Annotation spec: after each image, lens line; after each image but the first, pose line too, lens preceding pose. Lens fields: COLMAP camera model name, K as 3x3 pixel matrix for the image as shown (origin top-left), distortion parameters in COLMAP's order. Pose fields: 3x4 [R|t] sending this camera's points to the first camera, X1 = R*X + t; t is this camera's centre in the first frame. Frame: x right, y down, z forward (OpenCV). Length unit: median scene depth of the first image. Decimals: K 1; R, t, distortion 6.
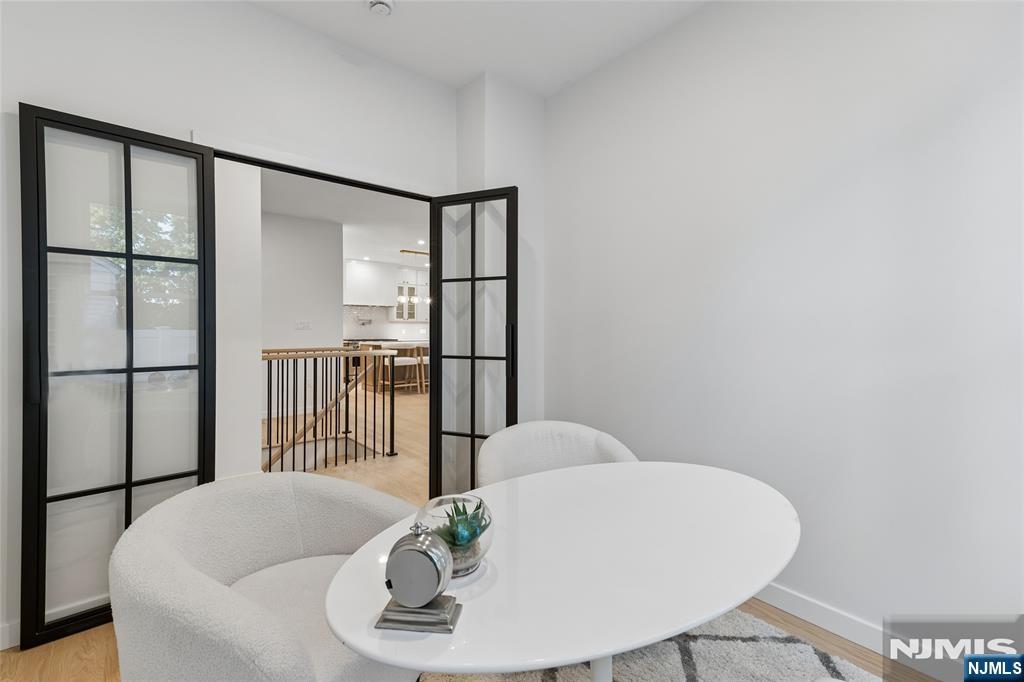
lens RADIAL K [[463.2, 0, 509.9], [0, 463.2, 324.7], [0, 0, 1]] dist [0.040699, -0.000345]
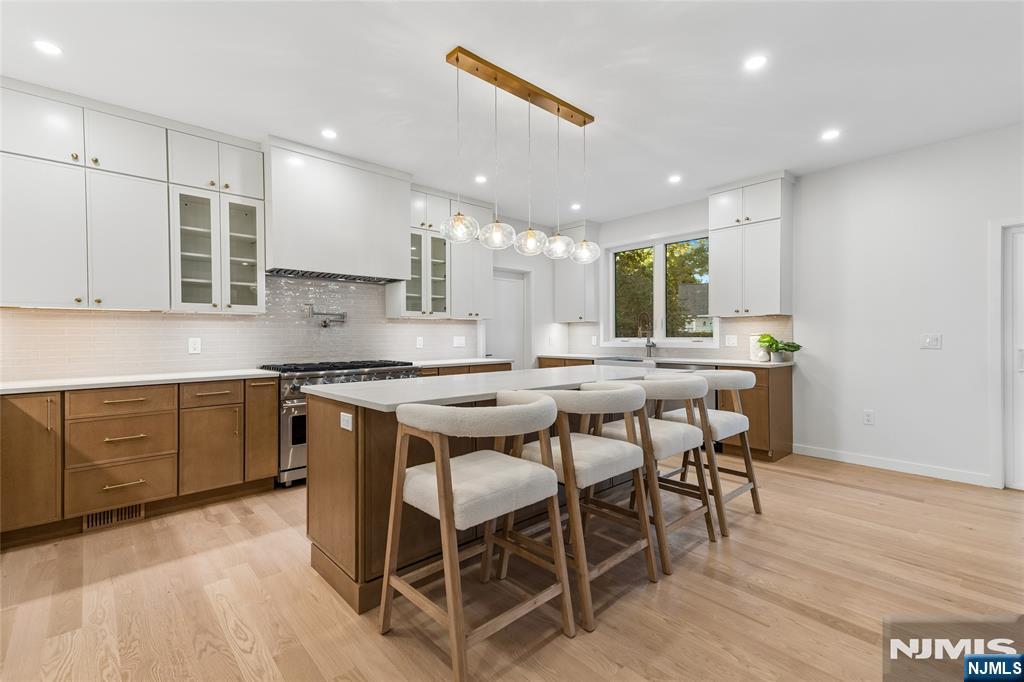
lens RADIAL K [[456.5, 0, 508.2], [0, 456.5, 339.8], [0, 0, 1]] dist [0.055098, -0.011327]
pose [[0.998472, -0.005086, 0.055017, -0.179154], [0.004007, 0.999798, 0.019704, 0.004948], [-0.055106, -0.019453, 0.998291, 0.594949]]
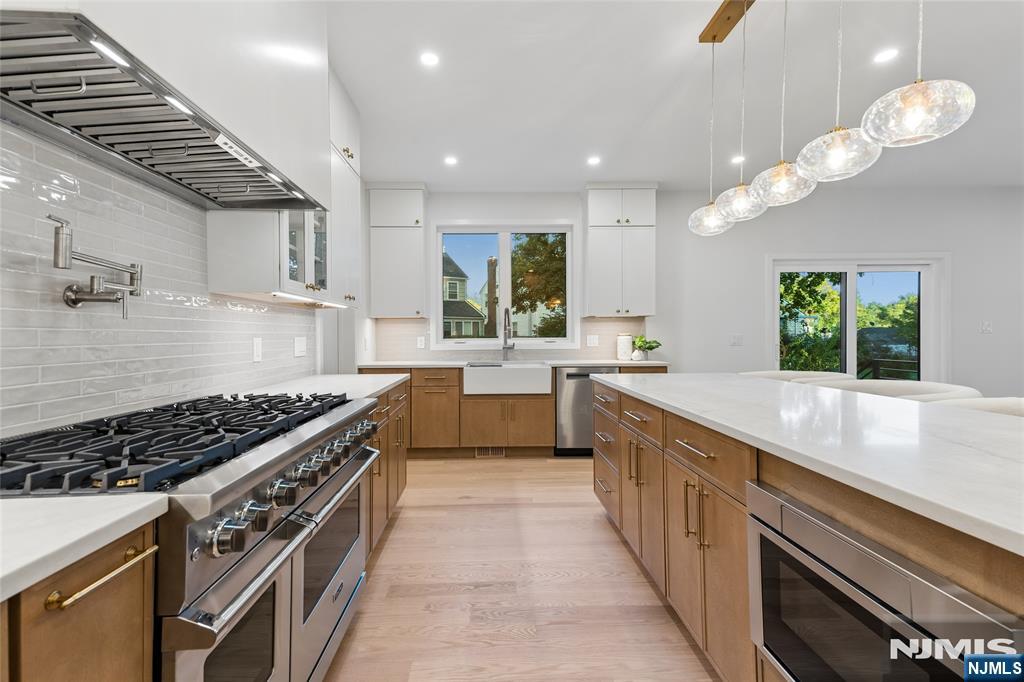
lens RADIAL K [[457.7, 0, 497.8], [0, 457.7, 337.2], [0, 0, 1]] dist [0.041374, -0.000339]
pose [[0.614039, -0.005267, 0.789258, -0.347047], [-0.003805, 0.999946, 0.009633, 0.007945], [-0.789267, -0.008918, 0.613986, 0.838301]]
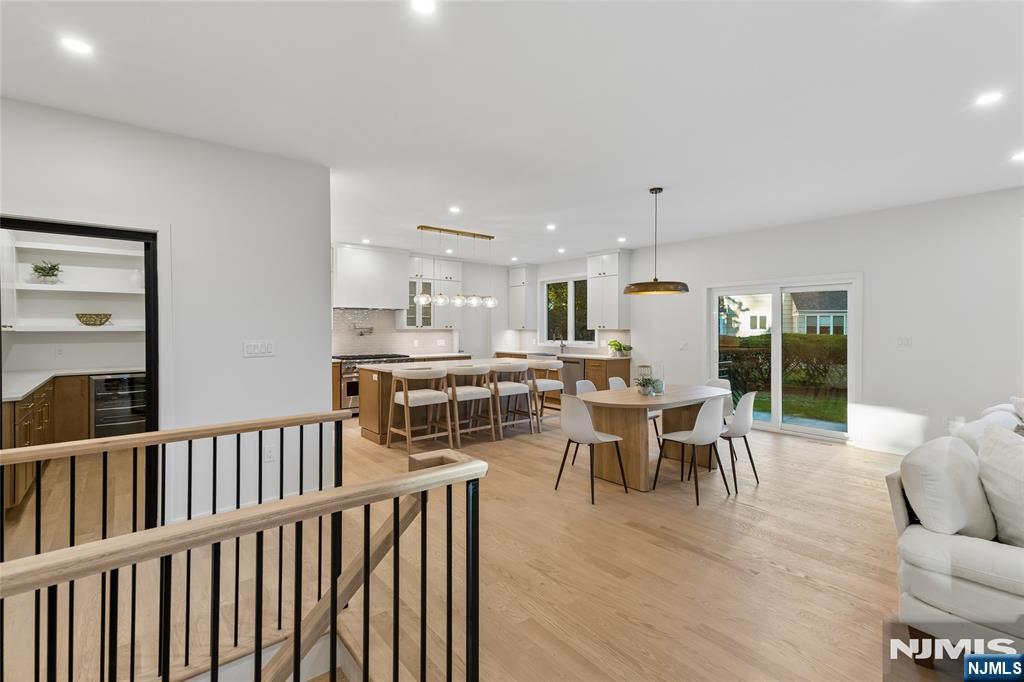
lens RADIAL K [[468.8, 0, 506.9], [0, 468.8, 333.8], [0, 0, 1]] dist [0.034319, -0.000100]
pose [[0.999996, -0.000720, 0.002786, -0.091689], [0.000663, 0.999791, 0.020445, -0.016402], [-0.002800, -0.020443, 0.999787, 0.270283]]
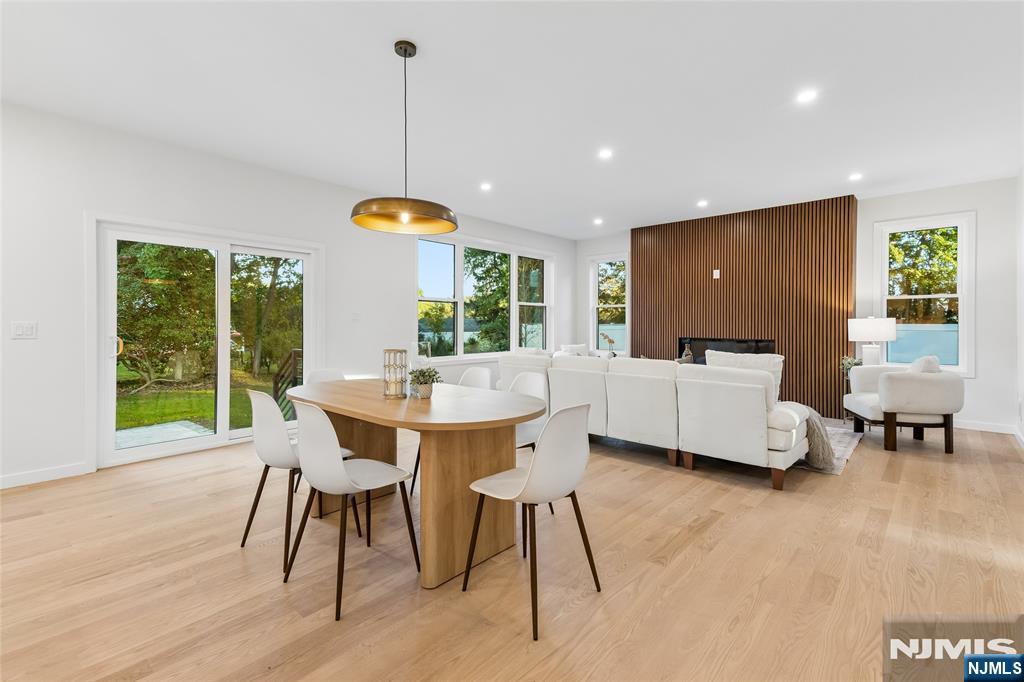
lens RADIAL K [[463.2, 0, 509.9], [0, 463.2, 324.7], [0, 0, 1]] dist [0.040699, -0.000345]
pose [[-0.158528, -0.001680, 0.987353, -0.205495], [-0.009910, 0.999951, 0.000110, 0.007518], [-0.987305, -0.009767, -0.158537, 0.666855]]
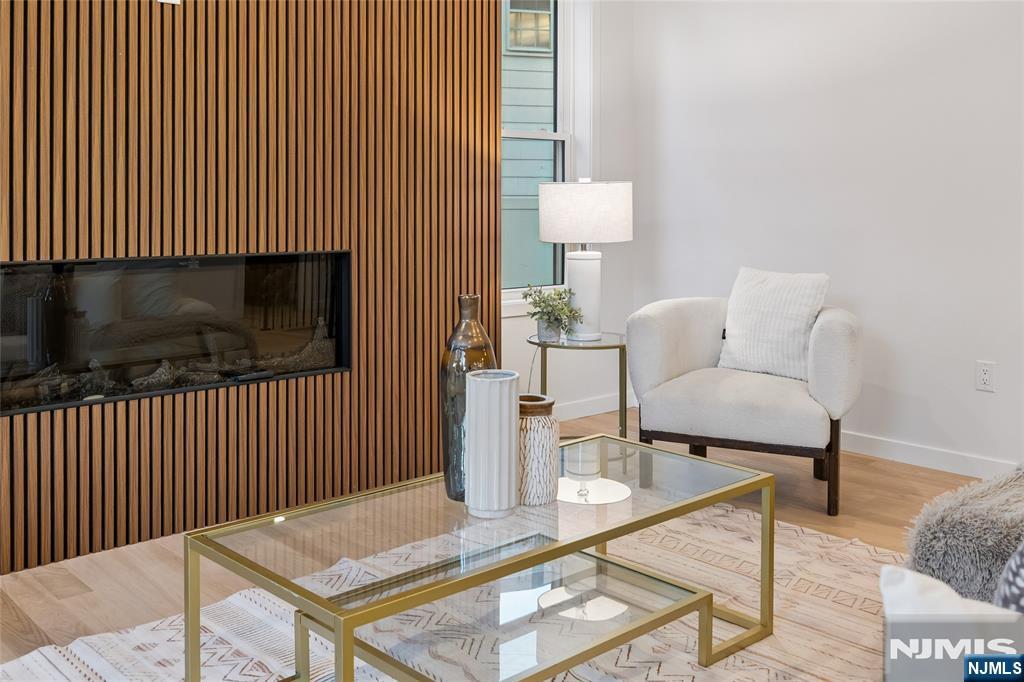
lens RADIAL K [[1020.2, 0, 512.0], [0, 1020.2, 341.0], [0, 0, 1]] dist [-0.166728, -0.003248]
pose [[-0.996574, 0.008563, -0.082267, 0.276752], [-0.001328, 0.992843, 0.119422, 0.011439], [0.082701, 0.119122, -0.989429, 0.632532]]
